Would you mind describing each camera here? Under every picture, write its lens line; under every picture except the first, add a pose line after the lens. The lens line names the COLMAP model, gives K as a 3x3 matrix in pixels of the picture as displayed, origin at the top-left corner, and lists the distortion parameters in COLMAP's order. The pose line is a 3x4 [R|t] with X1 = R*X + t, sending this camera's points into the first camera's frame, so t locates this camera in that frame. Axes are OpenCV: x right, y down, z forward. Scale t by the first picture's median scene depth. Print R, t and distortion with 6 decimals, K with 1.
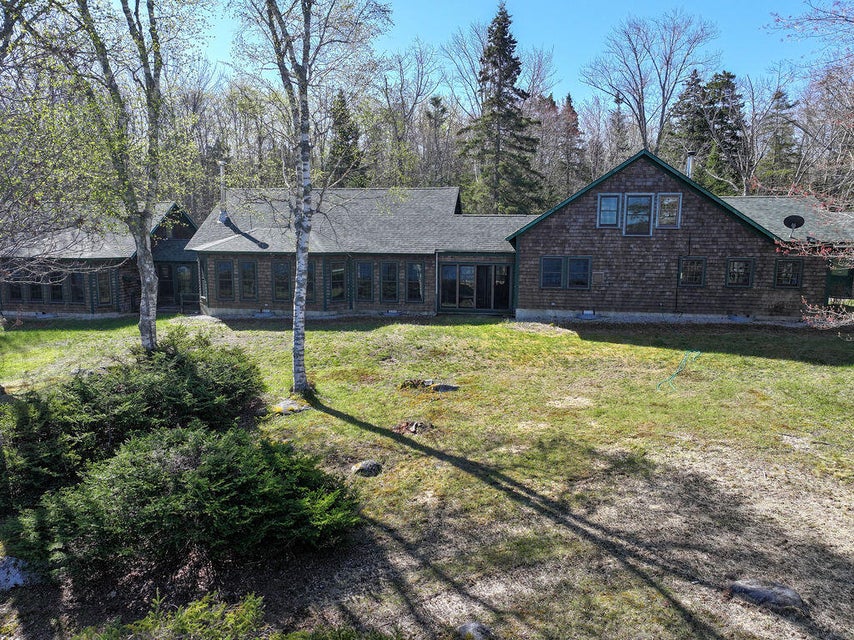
lens RADIAL K [[602.1, 0, 427.0], [0, 602.1, 320.0], [0, 0, 1]] dist [0.004248, 0.005806]
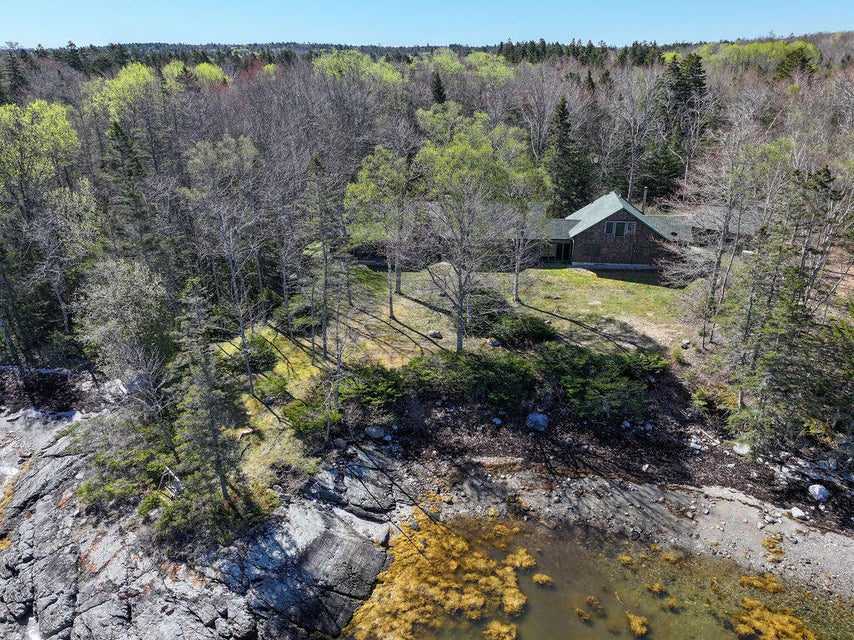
lens RADIAL K [[602.1, 0, 427.0], [0, 602.1, 320.0], [0, 0, 1]] dist [0.004248, 0.005806]
pose [[0.999777, -0.019745, 0.007478, -0.602690], [0.017231, 0.967706, 0.251494, -0.521348], [-0.012202, -0.251309, 0.967830, -1.894335]]
